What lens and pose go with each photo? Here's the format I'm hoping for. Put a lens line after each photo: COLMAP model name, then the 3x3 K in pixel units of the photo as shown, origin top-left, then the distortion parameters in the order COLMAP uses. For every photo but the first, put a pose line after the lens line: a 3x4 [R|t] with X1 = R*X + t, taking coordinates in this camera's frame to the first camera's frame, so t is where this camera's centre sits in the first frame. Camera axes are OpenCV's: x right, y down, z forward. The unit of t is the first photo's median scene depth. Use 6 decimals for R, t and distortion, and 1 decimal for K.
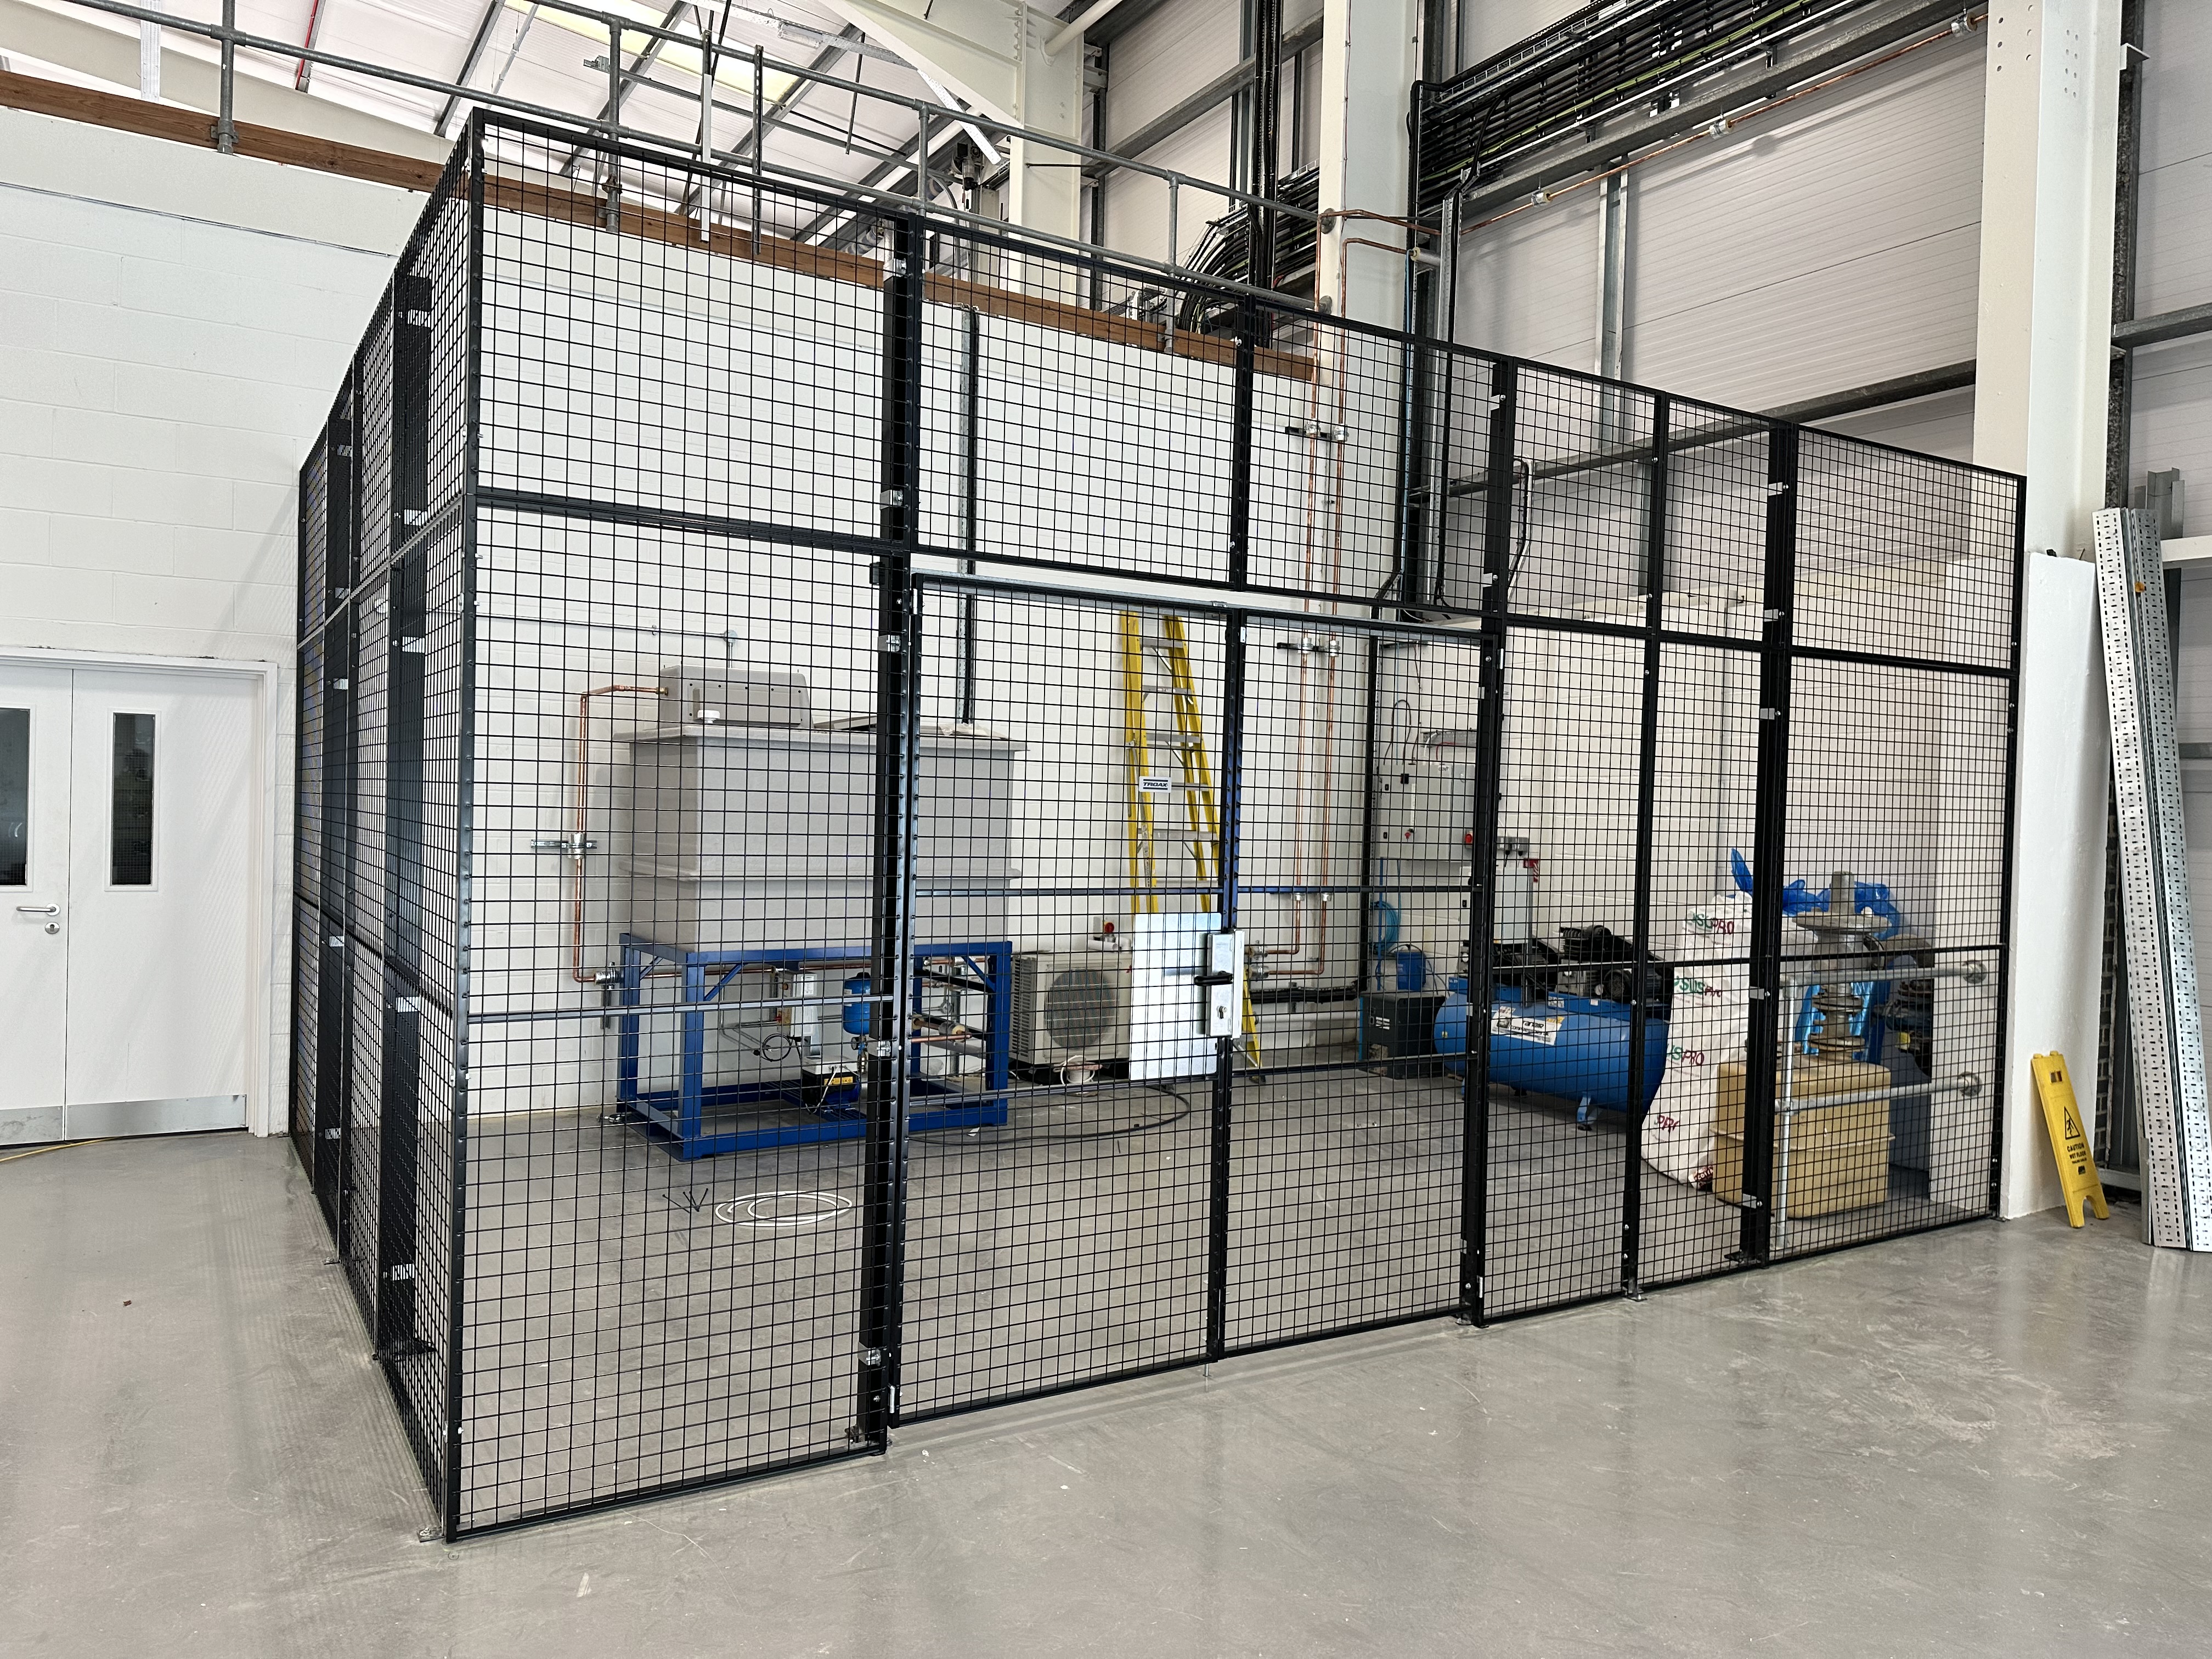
lens RADIAL K [[1551.9, 0, 1099.7], [0, 1551.9, 826.9], [0, 0, 1]] dist [0.035765, -0.019044]
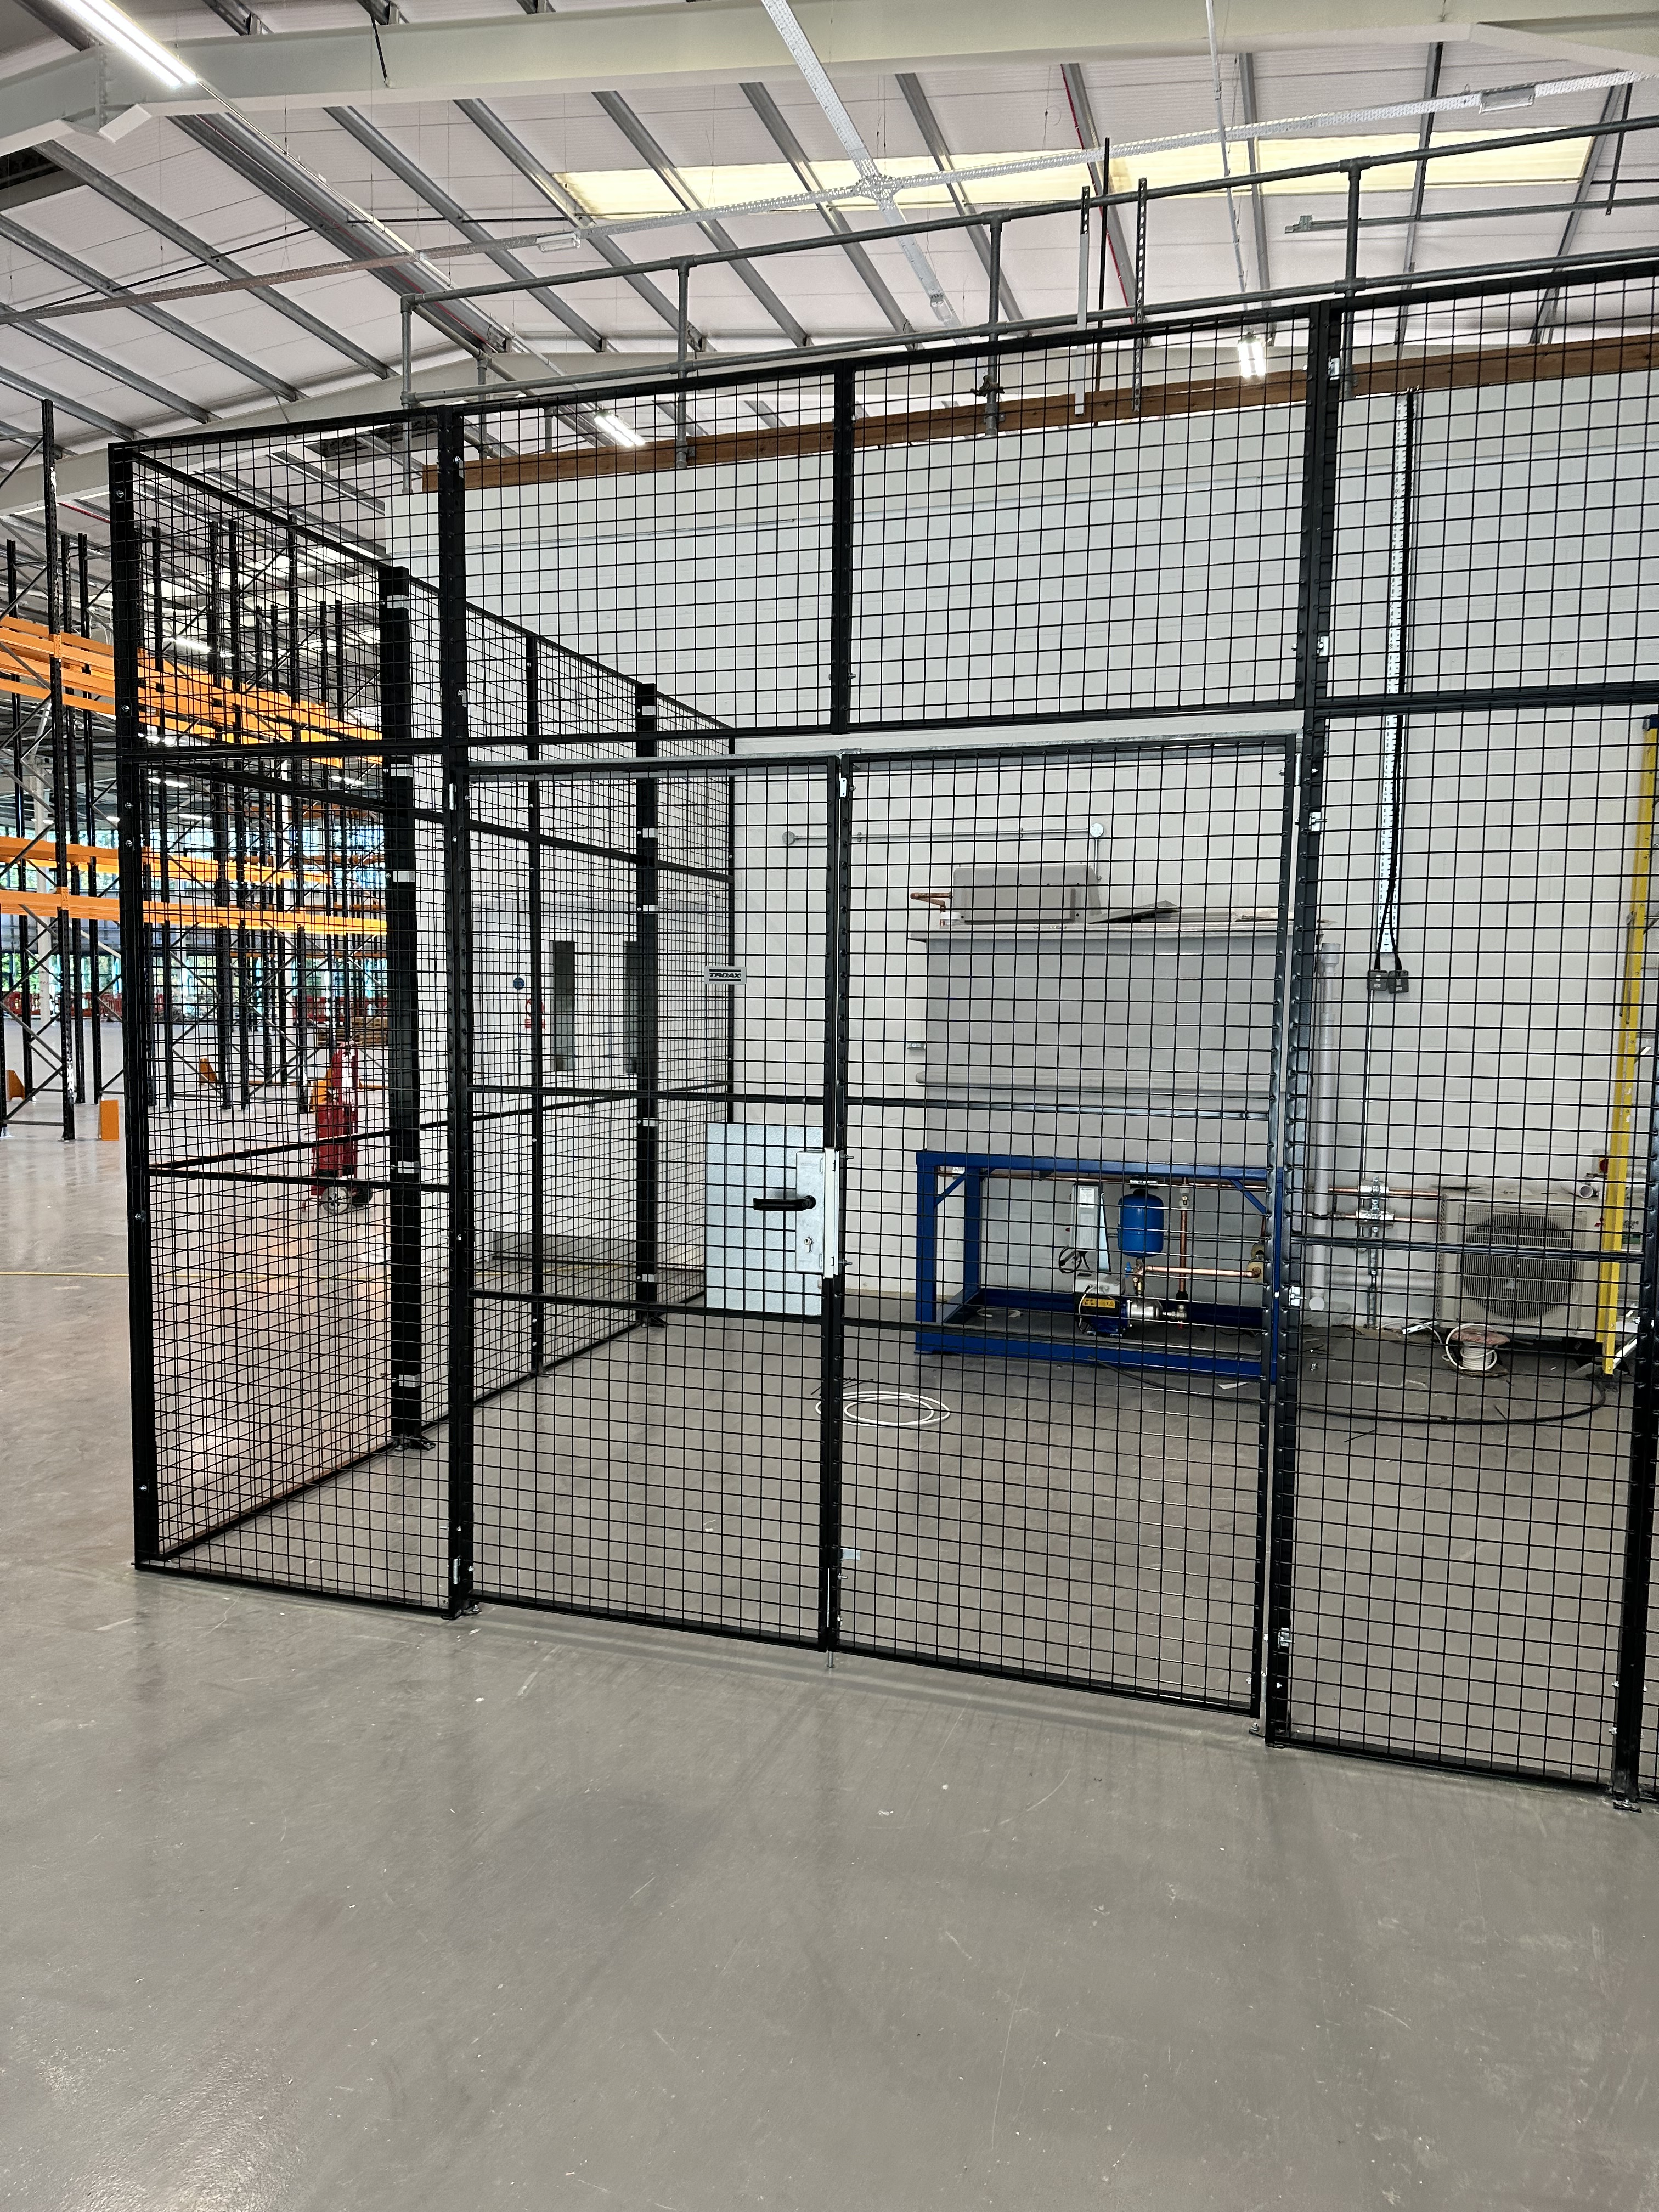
lens RADIAL K [[1551.9, 0, 823.3], [0, 1551.9, 1114.2], [0, 0, 1]] dist [0.035765, -0.019044]
pose [[0.653806, 0.042392, -0.755474, 0.702895], [-0.005934, 0.998686, 0.050904, 0.006356], [0.756639, -0.028798, 0.653198, 0.450377]]
